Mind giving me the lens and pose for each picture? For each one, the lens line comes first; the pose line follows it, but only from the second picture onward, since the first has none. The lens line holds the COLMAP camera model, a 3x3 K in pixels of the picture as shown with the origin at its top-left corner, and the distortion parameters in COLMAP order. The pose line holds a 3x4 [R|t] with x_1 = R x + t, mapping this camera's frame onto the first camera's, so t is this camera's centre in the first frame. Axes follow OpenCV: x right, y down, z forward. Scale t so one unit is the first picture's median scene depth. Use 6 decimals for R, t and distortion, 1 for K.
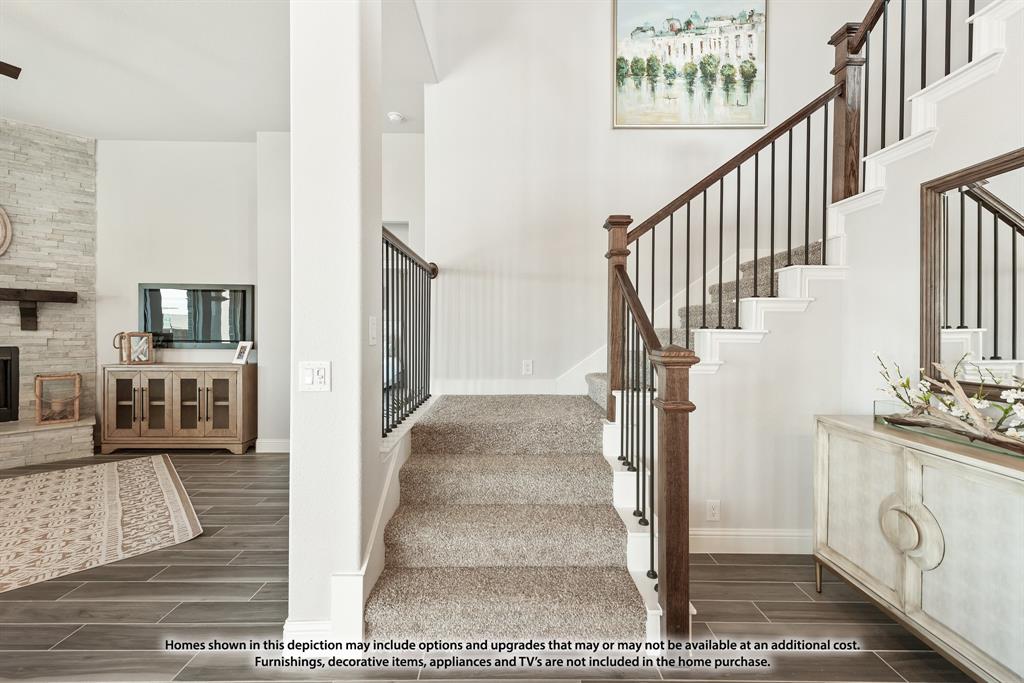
lens RADIAL K [[419.4, 0, 510.0], [0, 419.4, 334.4], [0, 0, 1]] dist [0.007383, -0.000431]
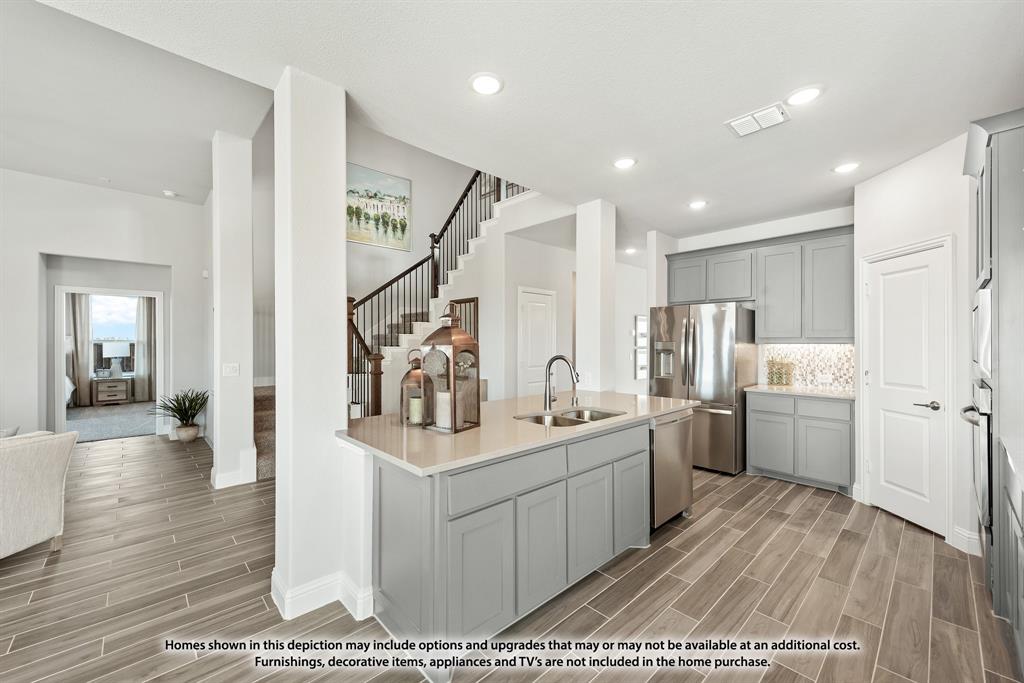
lens RADIAL K [[398.9, 0, 514.8], [0, 398.9, 343.4], [0, 0, 1]] dist [0.004445, -0.000063]
pose [[0.730230, -0.008949, 0.683143, -0.401624], [0.009502, 0.999951, 0.002942, -0.020932], [-0.683136, 0.004343, 0.730278, -0.847055]]
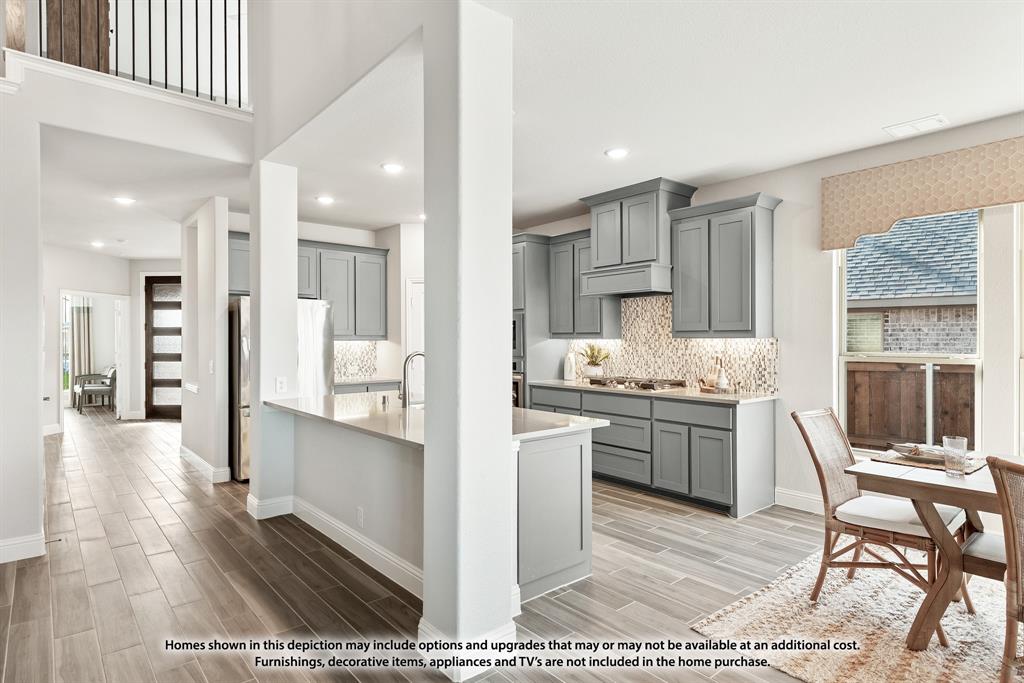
lens RADIAL K [[553.2, 0, 507.9], [0, 553.2, 341.6], [0, 0, 1]] dist [0.001639, 0.000167]
pose [[-0.640237, -0.008058, 0.768136, -0.769386], [0.003968, 0.999897, 0.013797, -0.028185], [-0.768168, 0.011882, -0.640139, 0.228808]]
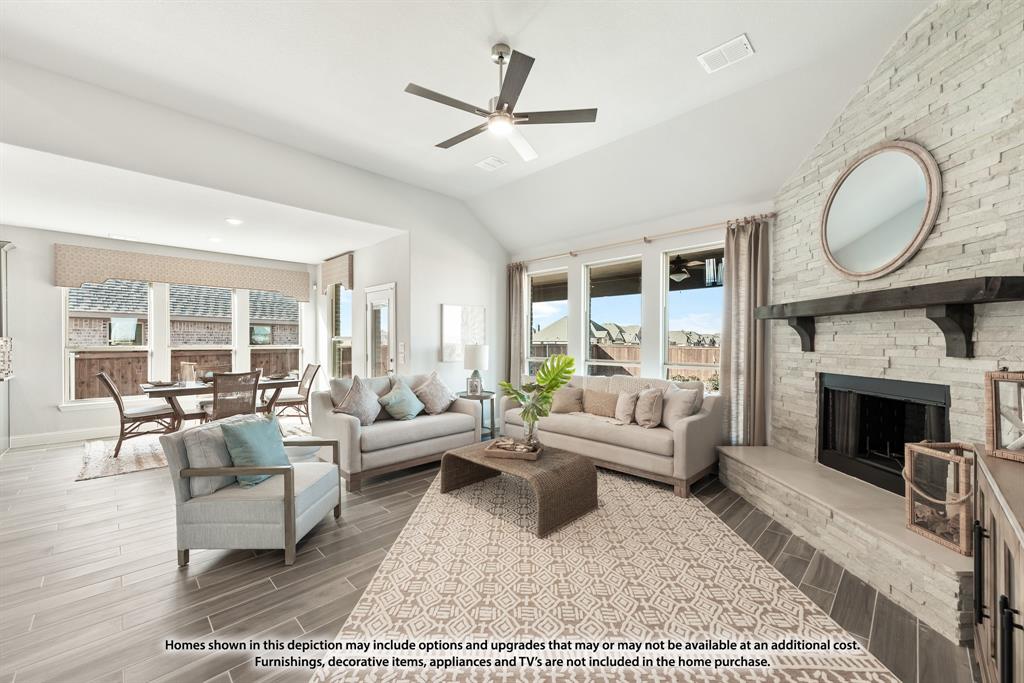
lens RADIAL K [[399.7, 0, 510.7], [0, 399.7, 344.9], [0, 0, 1]] dist [0.005959, 0.000029]
pose [[-0.710786, -0.003133, -0.703402, -0.431740], [-0.013878, 0.999858, 0.009571, -0.027913], [0.703272, 0.016565, -0.710728, 1.168108]]
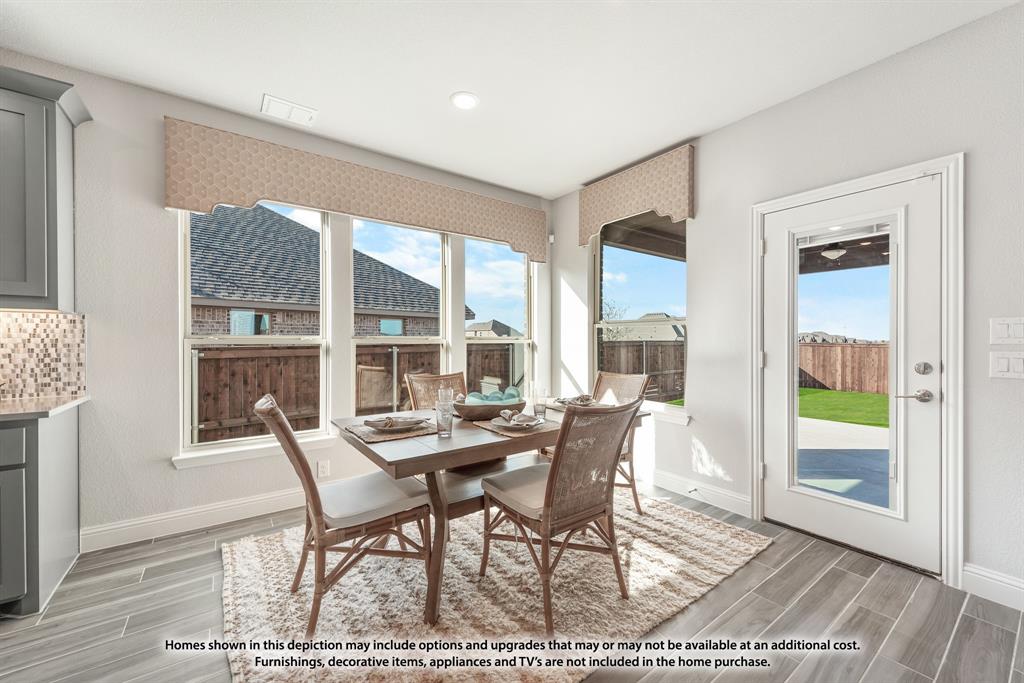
lens RADIAL K [[398.9, 0, 514.8], [0, 398.9, 343.4], [0, 0, 1]] dist [0.004445, -0.000063]
pose [[-0.808194, -0.003729, -0.588904, -0.363931], [-0.010639, 0.999909, 0.008269, 0.019130], [0.588820, 0.012948, -0.808161, -0.142313]]
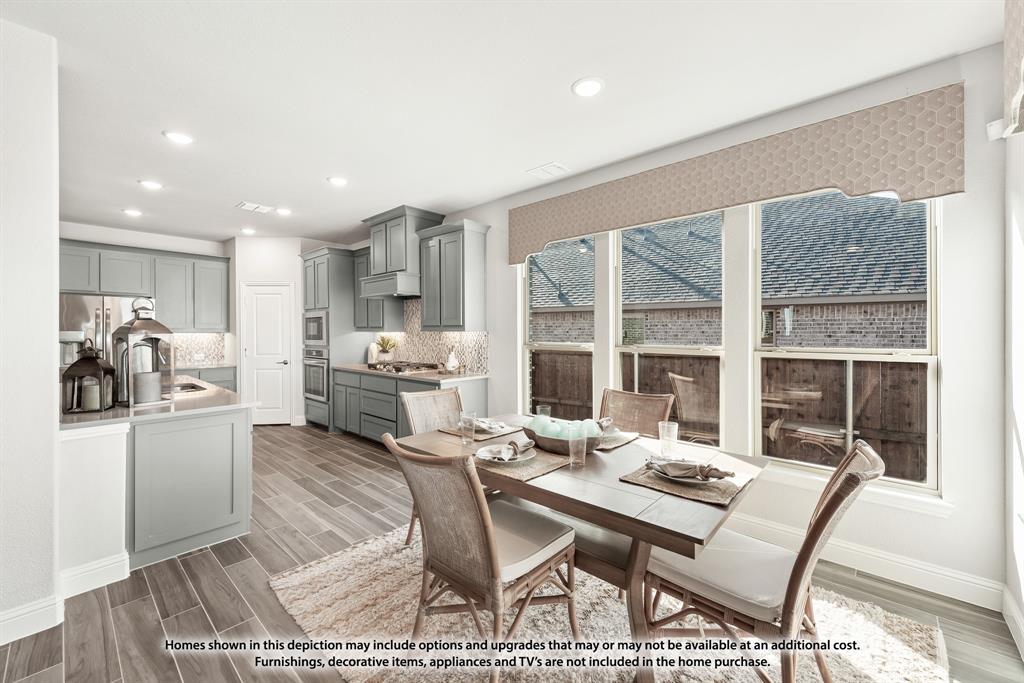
lens RADIAL K [[404.6, 0, 513.0], [0, 404.6, 333.0], [0, 0, 1]] dist [0.008148, 0.000044]
pose [[-0.741406, -0.008164, 0.671007, -1.065094], [0.001419, 0.999905, 0.013733, -0.028424], [-0.671056, 0.011134, -0.741323, -0.218852]]
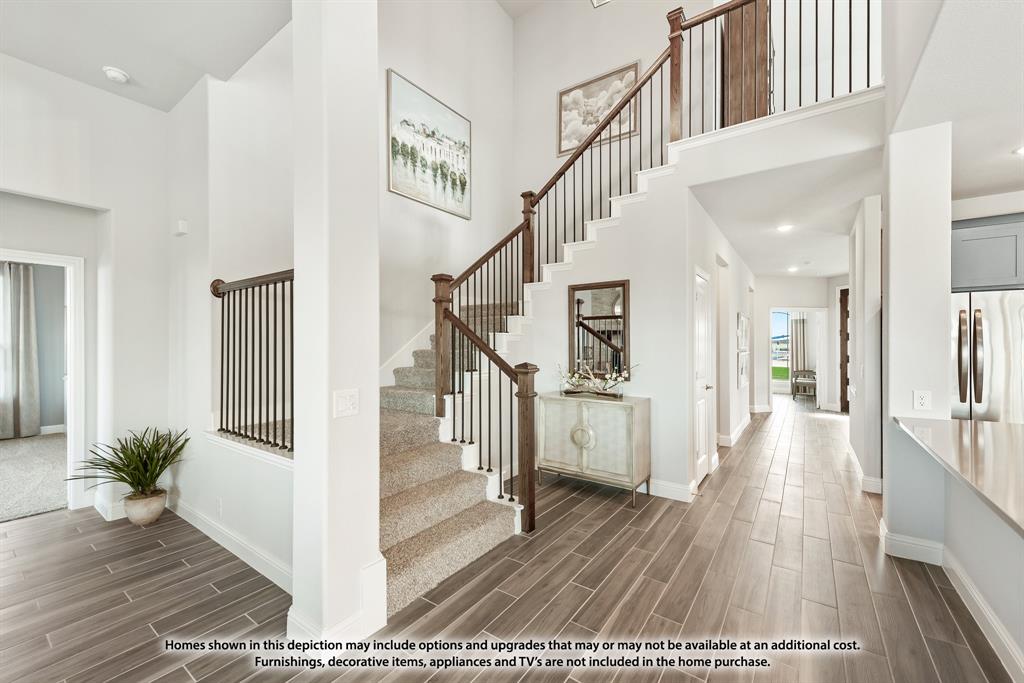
lens RADIAL K [[406.7, 0, 512.5], [0, 406.7, 343.9], [0, 0, 1]] dist [0.003186, 0.000136]
pose [[0.585330, -0.005384, 0.810778, -0.524178], [0.011628, 0.999931, -0.001754, -0.025604], [-0.810712, 0.010454, 0.585352, -0.005914]]
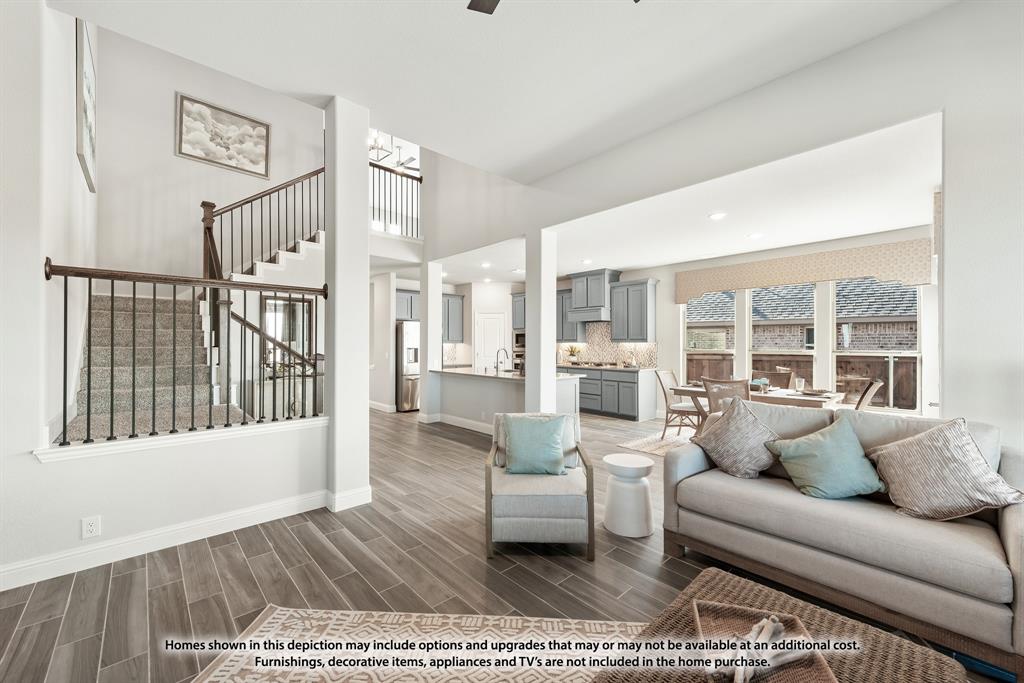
lens RADIAL K [[399.7, 0, 510.7], [0, 399.7, 344.9], [0, 0, 1]] dist [0.005959, 0.000029]
pose [[-0.671833, -0.010567, 0.740628, -1.202430], [-0.000143, 0.999900, 0.014137, -0.033144], [-0.740703, 0.009391, -0.671767, 0.873586]]
